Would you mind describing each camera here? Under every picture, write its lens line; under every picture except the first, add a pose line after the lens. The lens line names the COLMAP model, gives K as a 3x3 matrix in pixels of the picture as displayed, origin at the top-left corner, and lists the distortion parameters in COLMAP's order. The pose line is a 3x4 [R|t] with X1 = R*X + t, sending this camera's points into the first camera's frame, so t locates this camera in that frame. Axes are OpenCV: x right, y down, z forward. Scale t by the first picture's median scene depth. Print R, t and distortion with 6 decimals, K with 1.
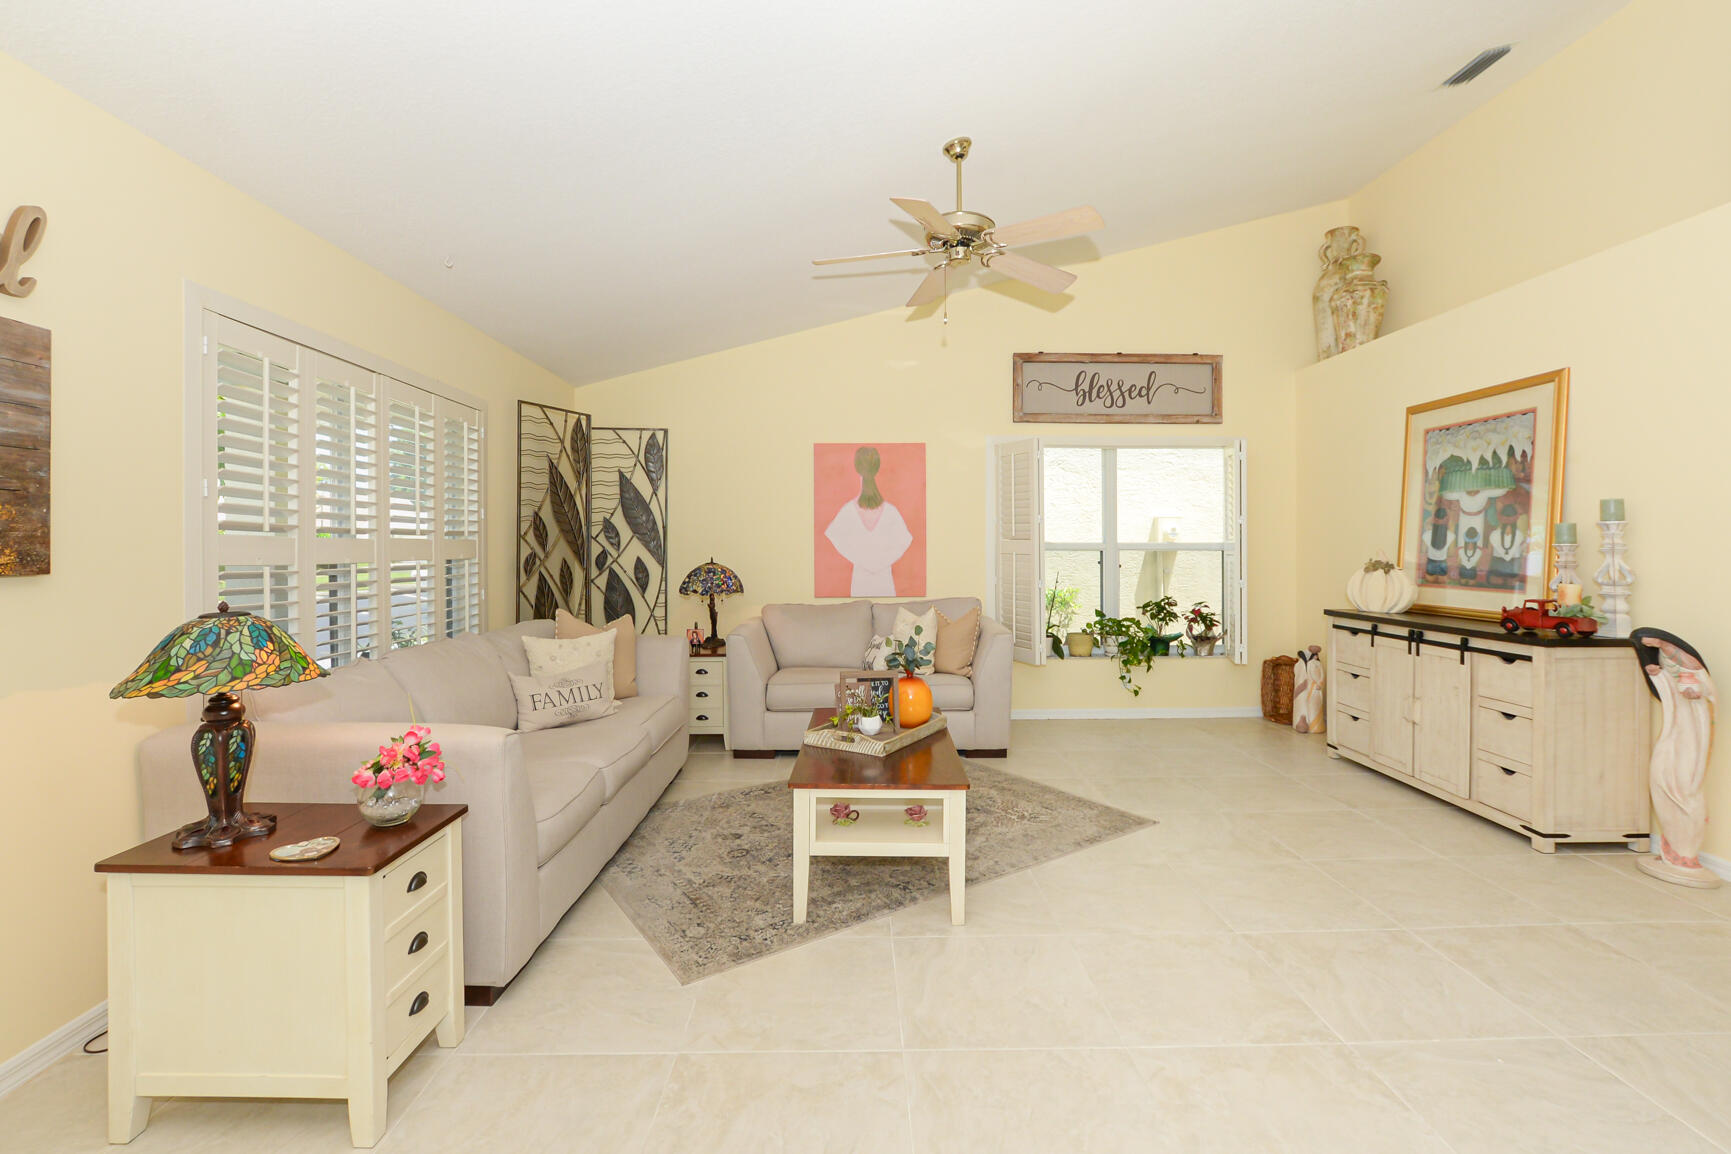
lens RADIAL K [[759.3, 0, 865.1], [0, 759.3, 561.4], [0, 0, 1]] dist [-0.018823, 0.000207]
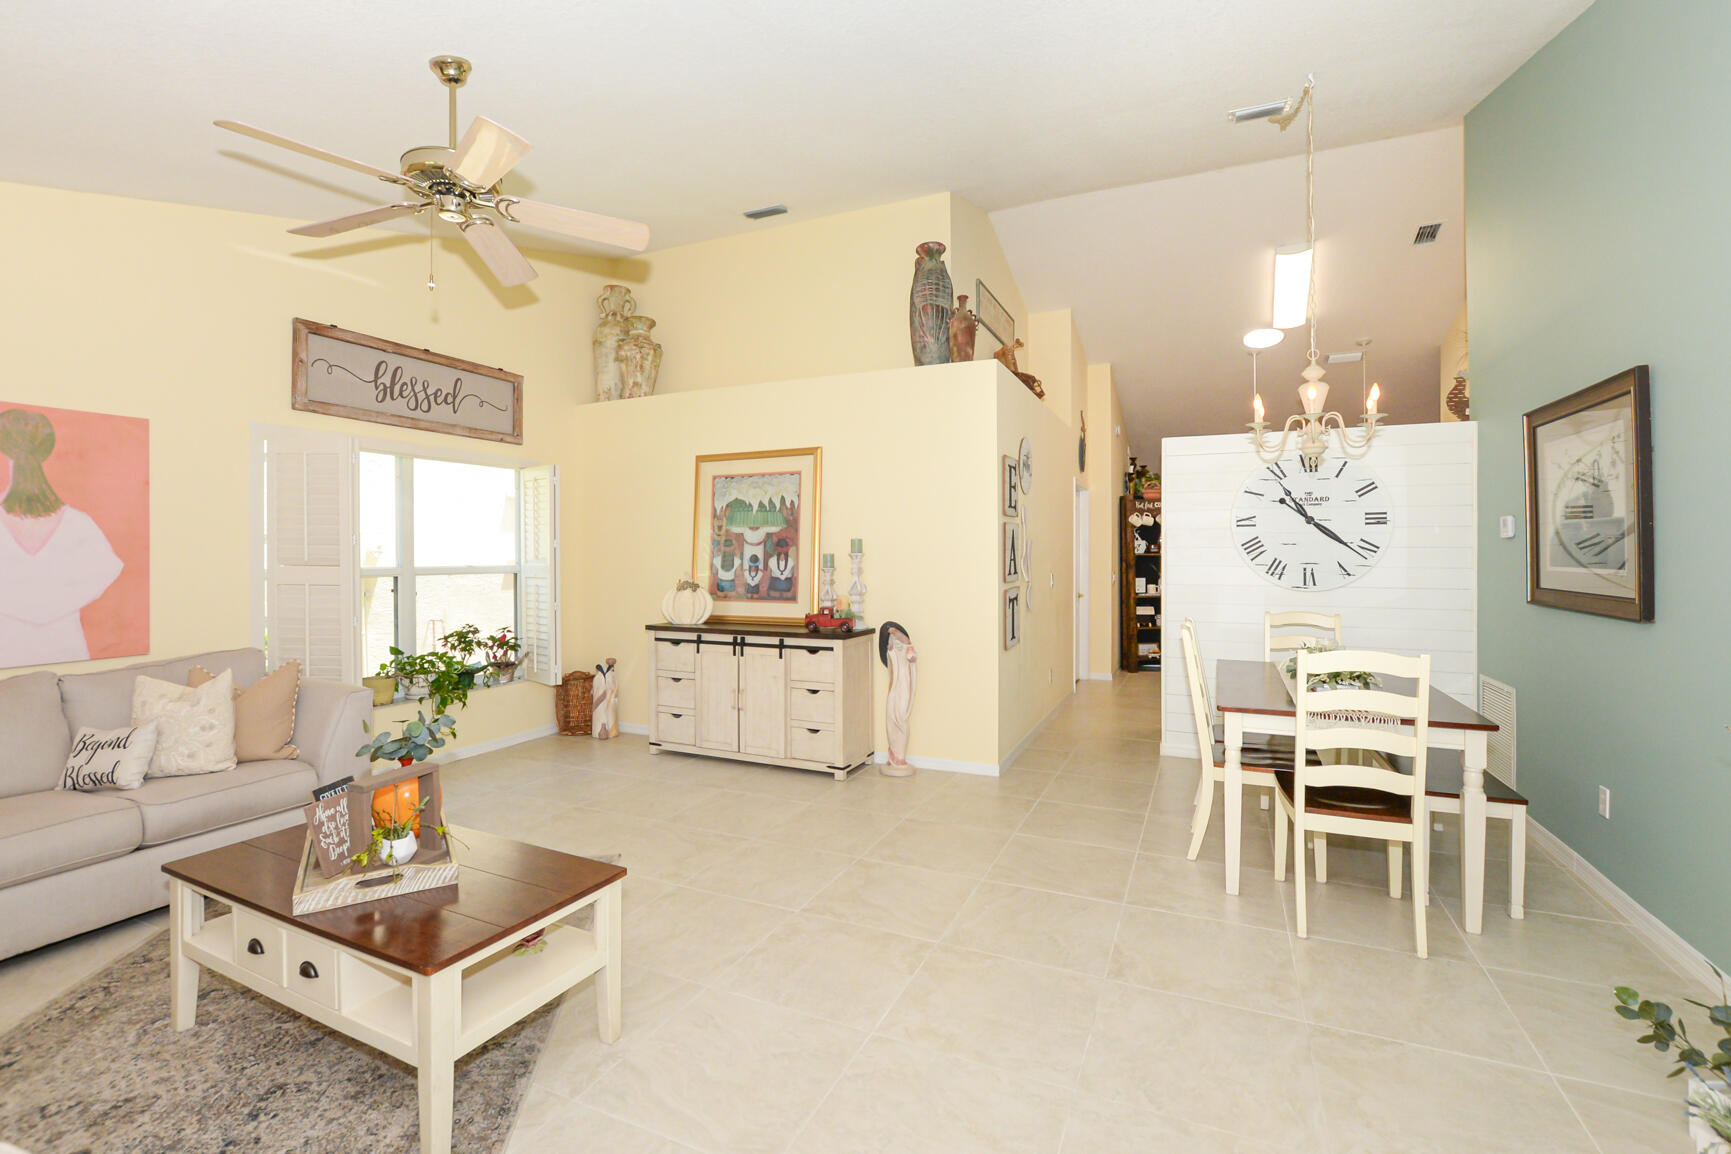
lens RADIAL K [[759.3, 0, 867.2], [0, 759.3, 564.5], [0, 0, 1]] dist [-0.018823, 0.000207]
pose [[0.440852, -0.011331, 0.897509, -0.238351], [0.021361, 0.999770, 0.002129, -0.020665], [-0.897326, 0.018233, 0.440992, 0.178685]]
